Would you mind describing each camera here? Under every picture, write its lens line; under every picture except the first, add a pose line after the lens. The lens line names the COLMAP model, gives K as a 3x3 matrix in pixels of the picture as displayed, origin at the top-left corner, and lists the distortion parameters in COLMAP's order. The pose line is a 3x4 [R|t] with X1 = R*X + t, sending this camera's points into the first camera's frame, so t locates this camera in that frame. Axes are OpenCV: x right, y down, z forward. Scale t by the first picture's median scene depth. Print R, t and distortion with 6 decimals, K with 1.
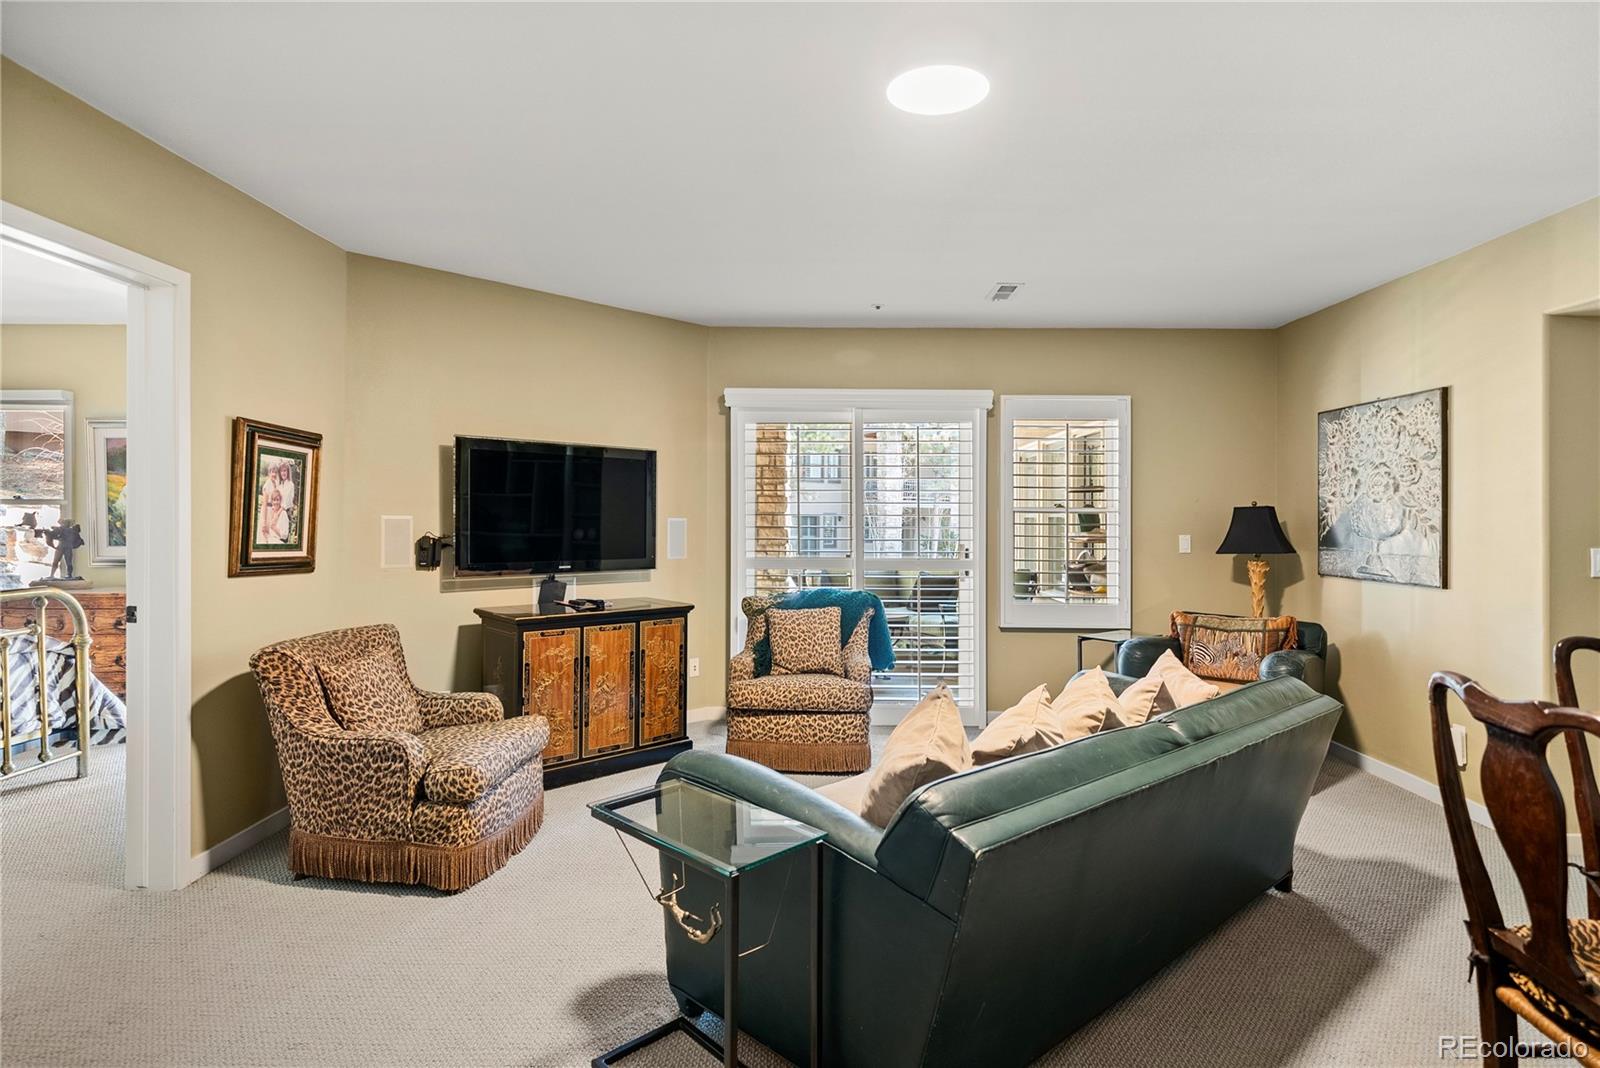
lens RADIAL K [[799.2, 0, 811.2], [0, 799.2, 521.5], [0, 0, 1]] dist [0.000226, -0.000173]
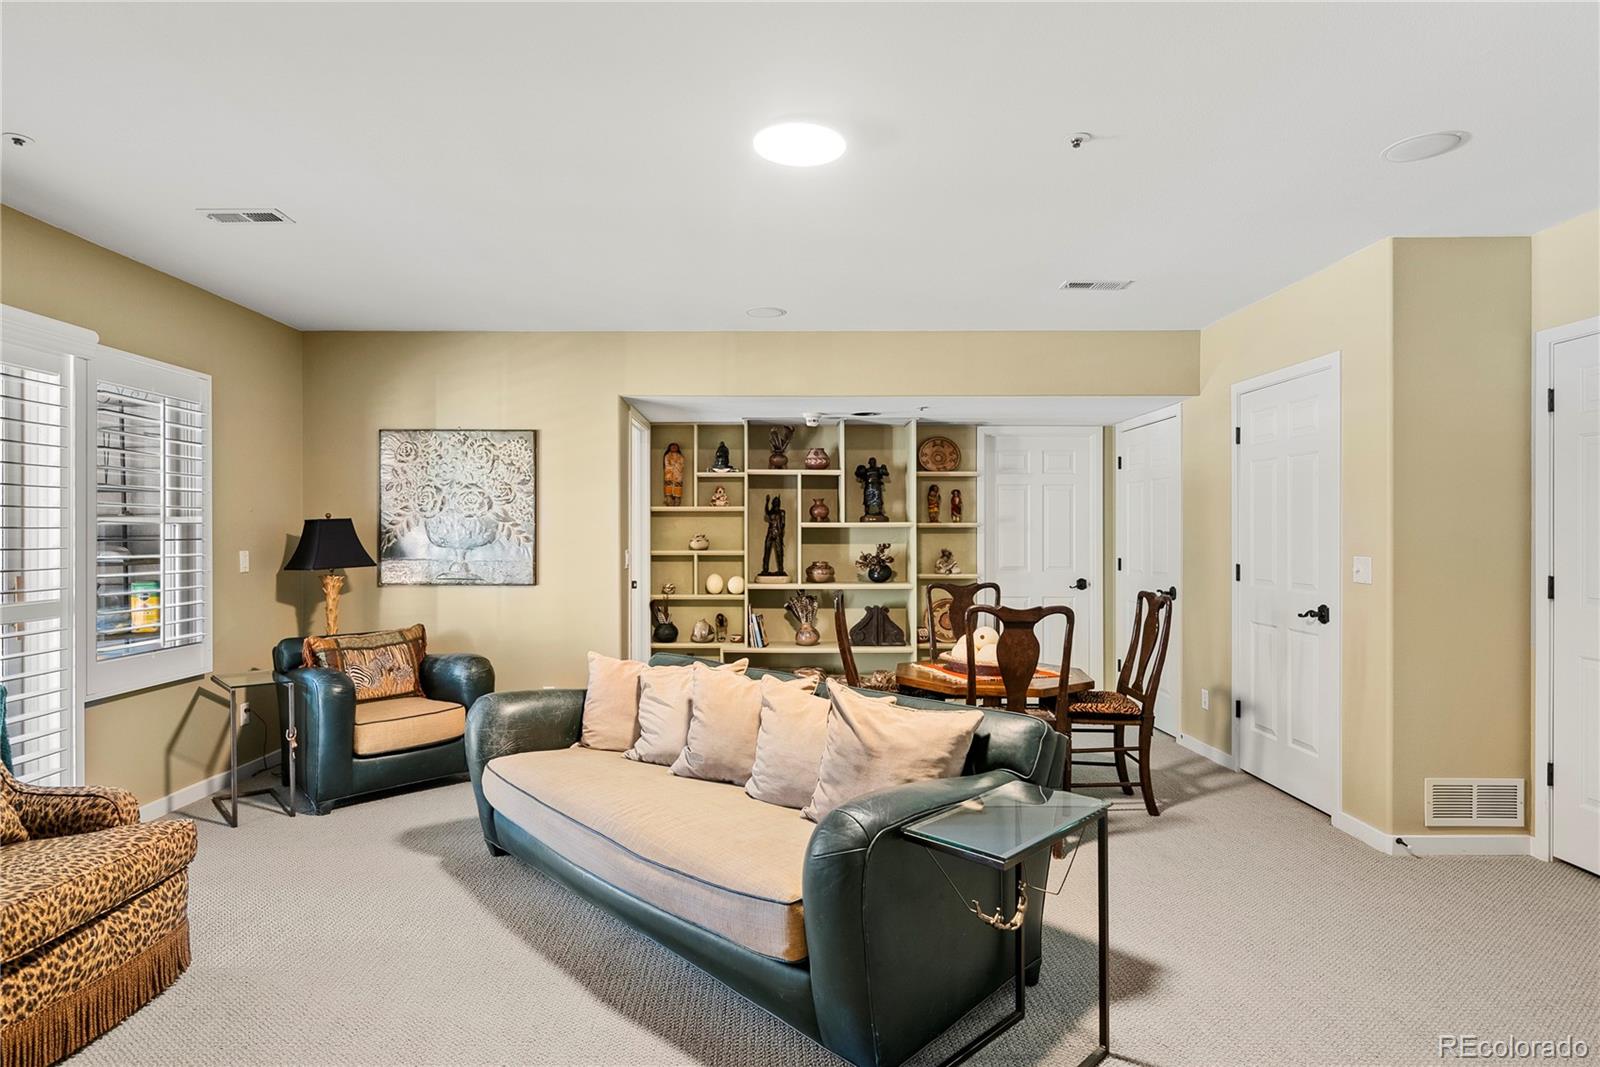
lens RADIAL K [[799.2, 0, 807.5], [0, 799.2, 530.2], [0, 0, 1]] dist [0.000226, -0.000173]
pose [[0.045086, -0.000736, 0.998983, -0.439086], [0.002832, 0.999996, 0.000609, -0.004817], [-0.998979, 0.002801, 0.045088, 0.455490]]
